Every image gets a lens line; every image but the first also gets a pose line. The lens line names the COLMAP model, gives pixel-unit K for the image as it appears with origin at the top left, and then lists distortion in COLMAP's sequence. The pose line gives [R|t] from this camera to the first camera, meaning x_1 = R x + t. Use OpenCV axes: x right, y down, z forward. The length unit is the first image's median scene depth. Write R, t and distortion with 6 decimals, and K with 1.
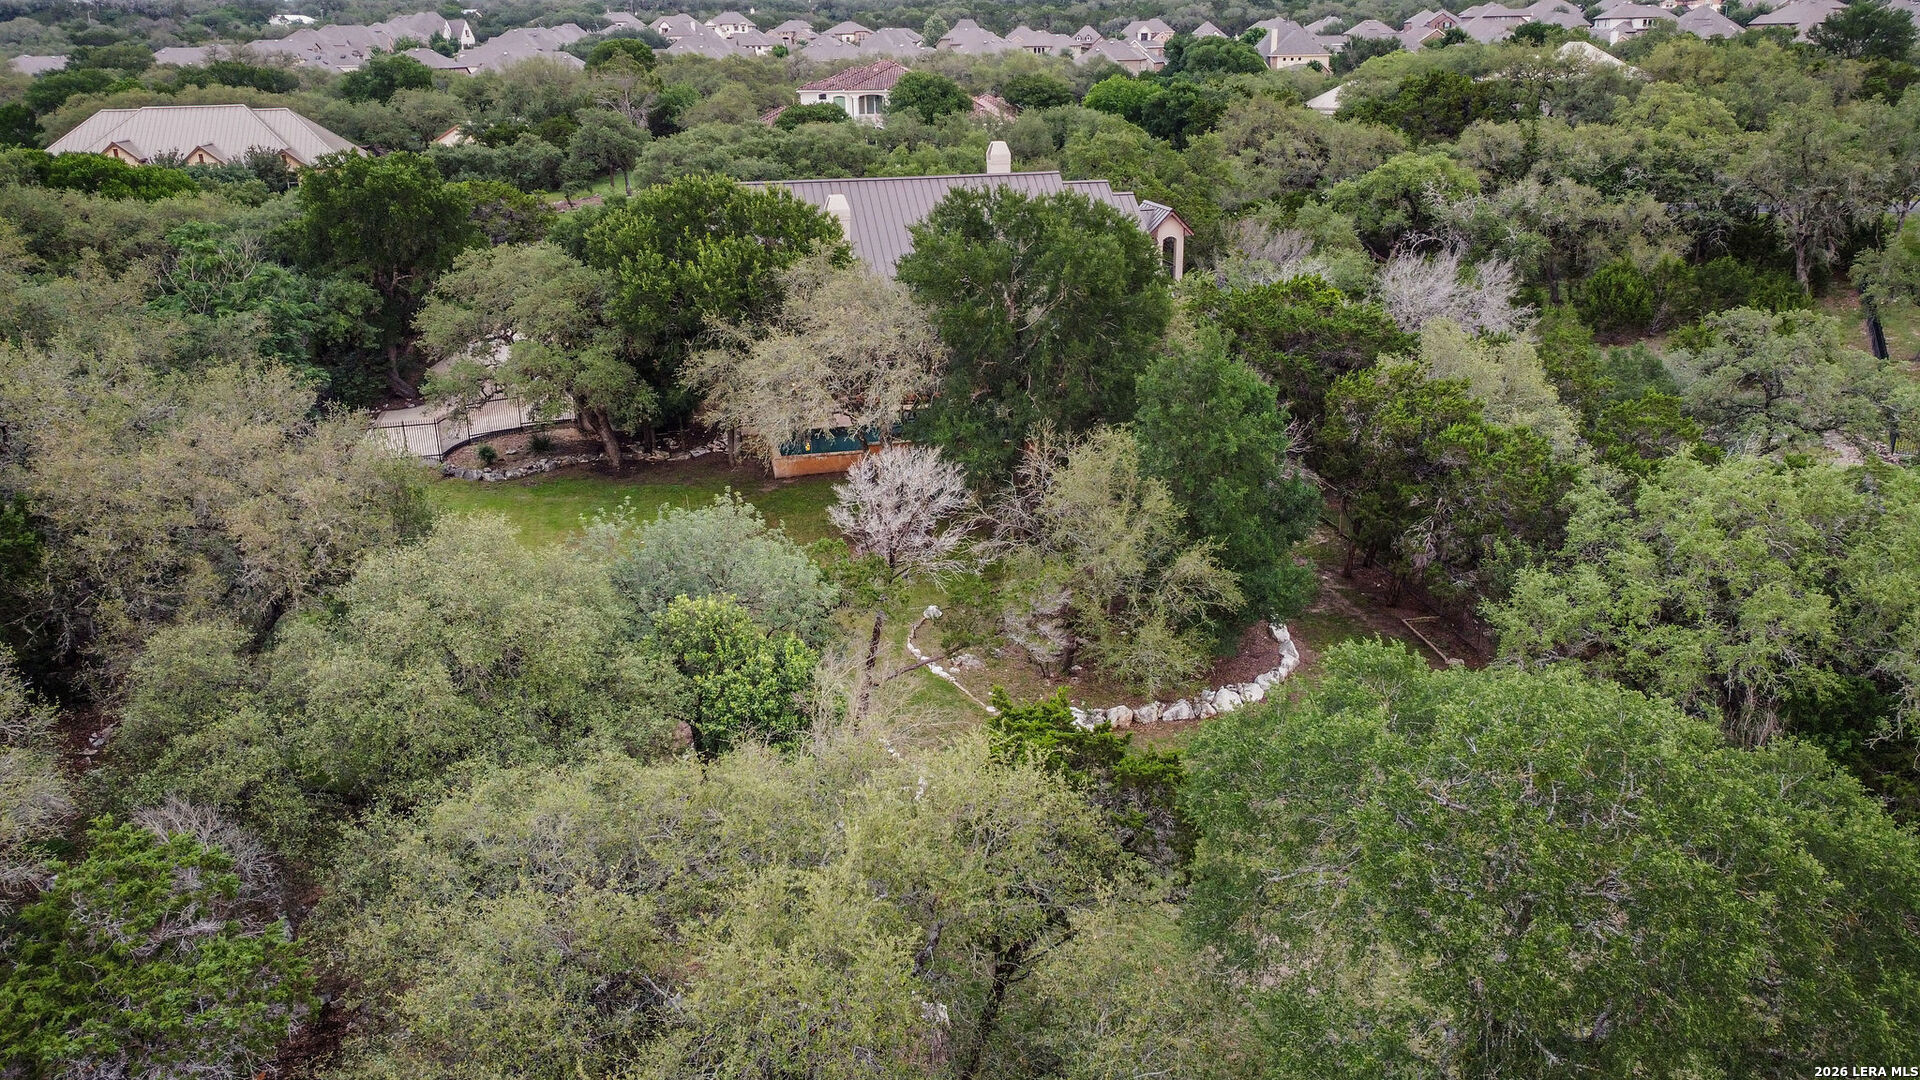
lens RADIAL K [[1378.2, 0, 960.0], [0, 1378.2, 540.0], [0, 0, 1]] dist [-0.006812, -0.001348]
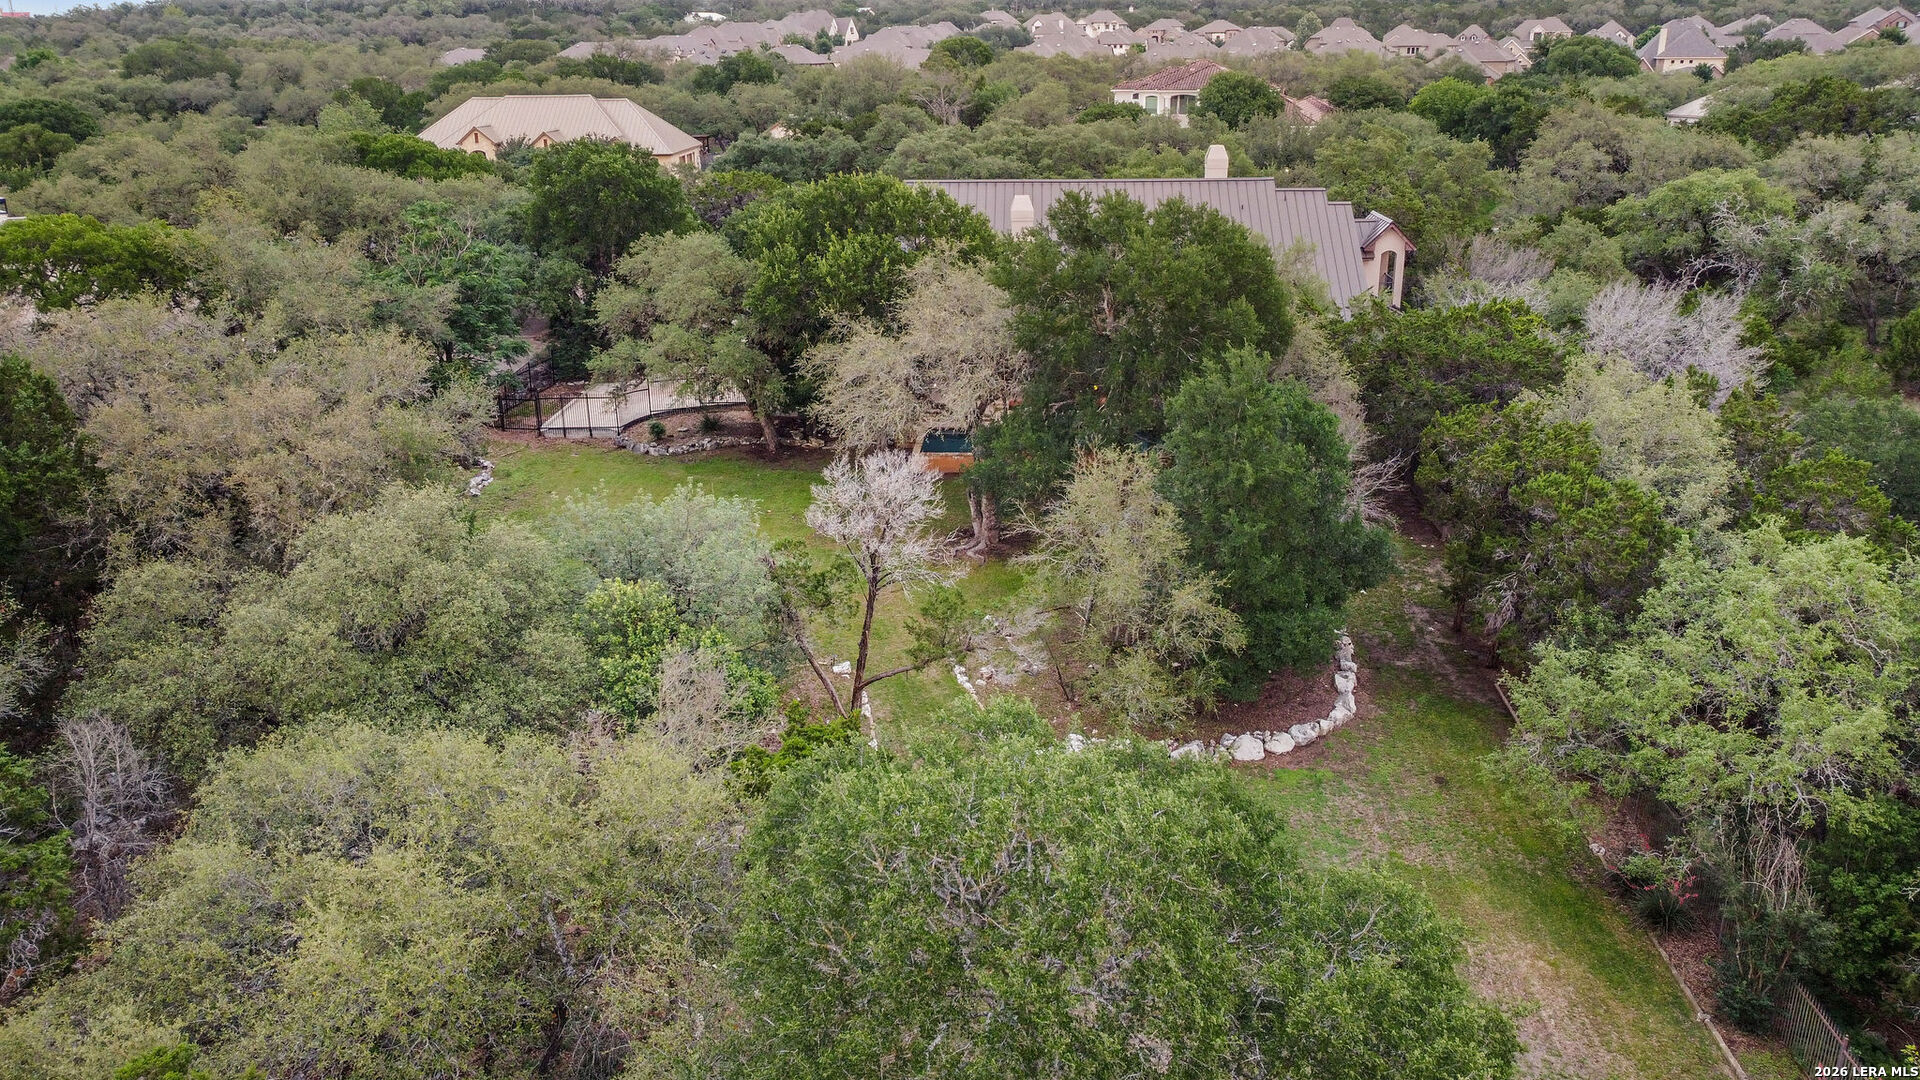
lens RADIAL K [[1379.8, 0, 987.3], [0, 1379.8, 533.2], [0, 0, 1]] dist [0.003685, -0.005591]
pose [[0.968084, 0.088530, -0.234471, 0.157696], [-0.089497, 0.995966, 0.006534, -0.013060], [0.234104, 0.014659, 0.972101, 0.031502]]
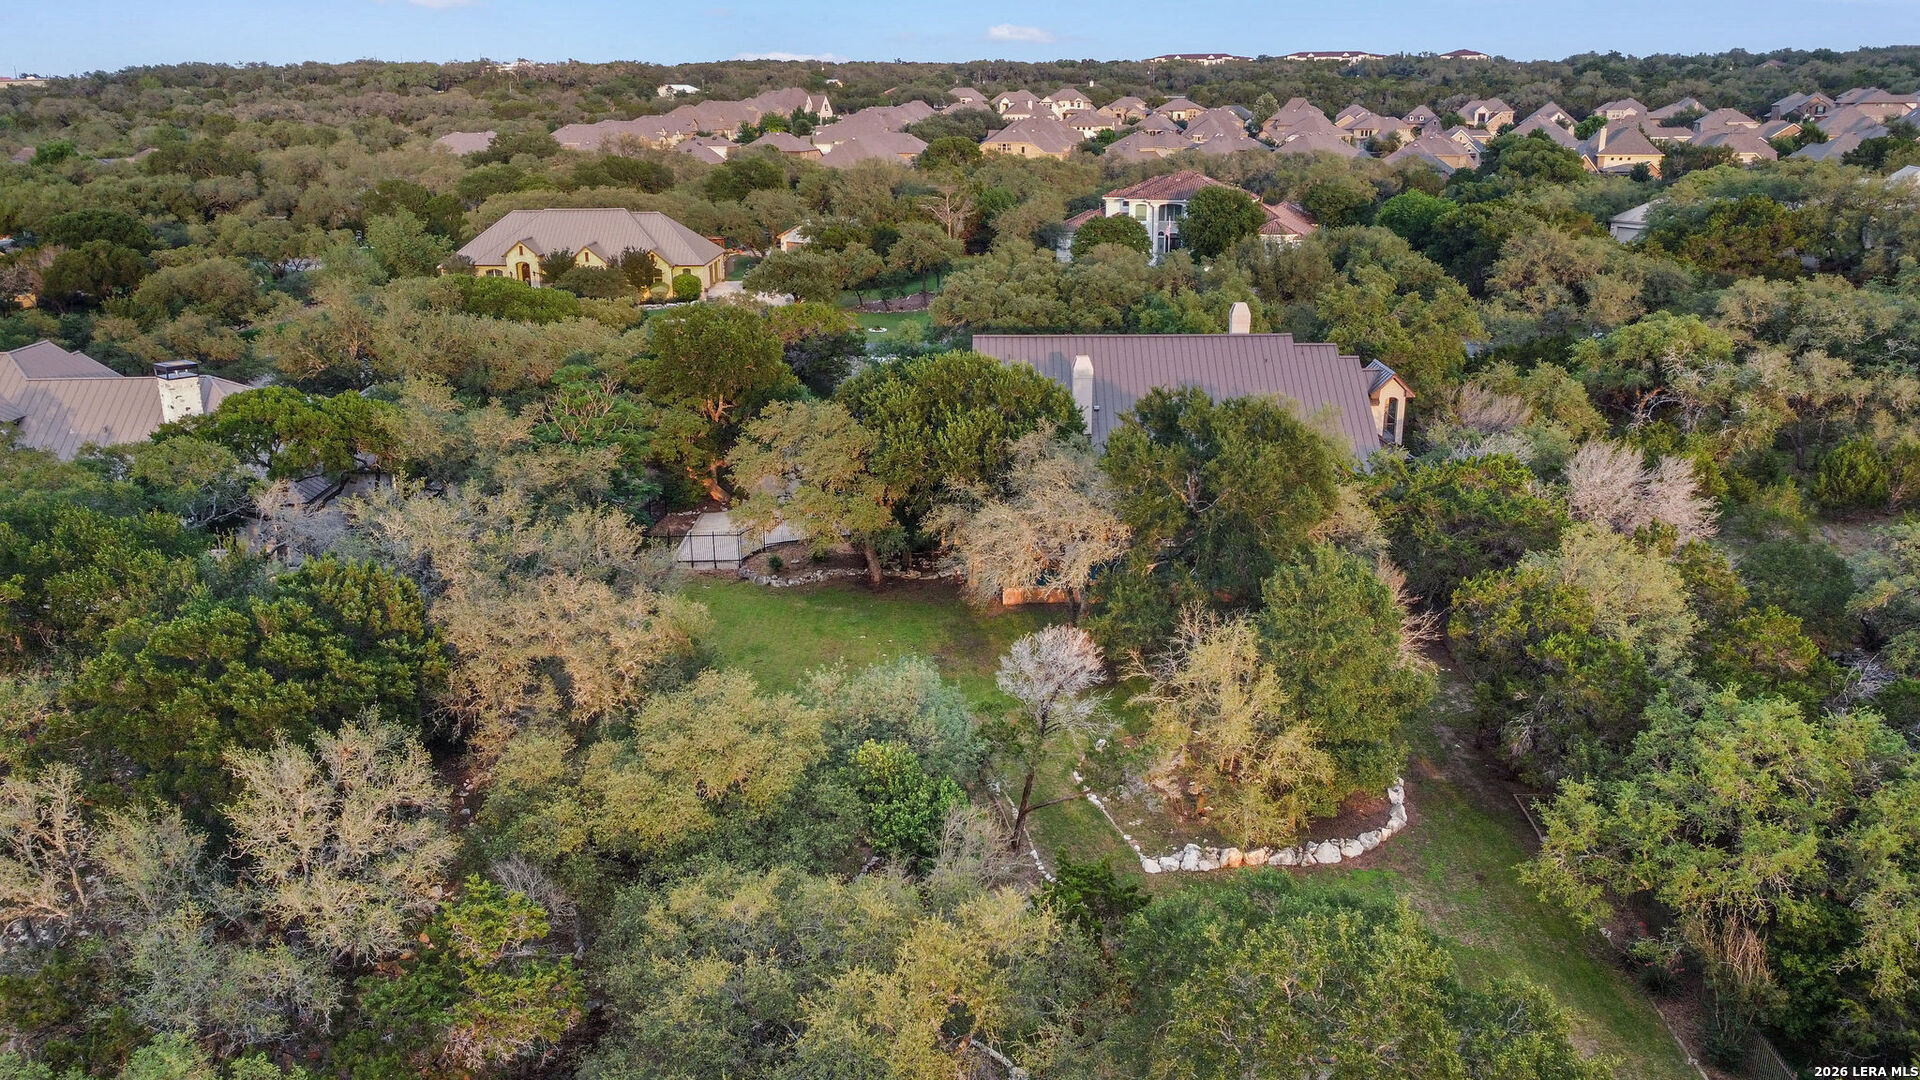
lens RADIAL K [[1379.8, 0, 987.3], [0, 1379.8, 533.2], [0, 0, 1]] dist [0.003685, -0.005591]
pose [[0.976154, 0.073994, -0.204081, 0.088970], [-0.082114, 0.996122, -0.031603, -0.066368], [0.200952, 0.047607, 0.978444, -0.162638]]
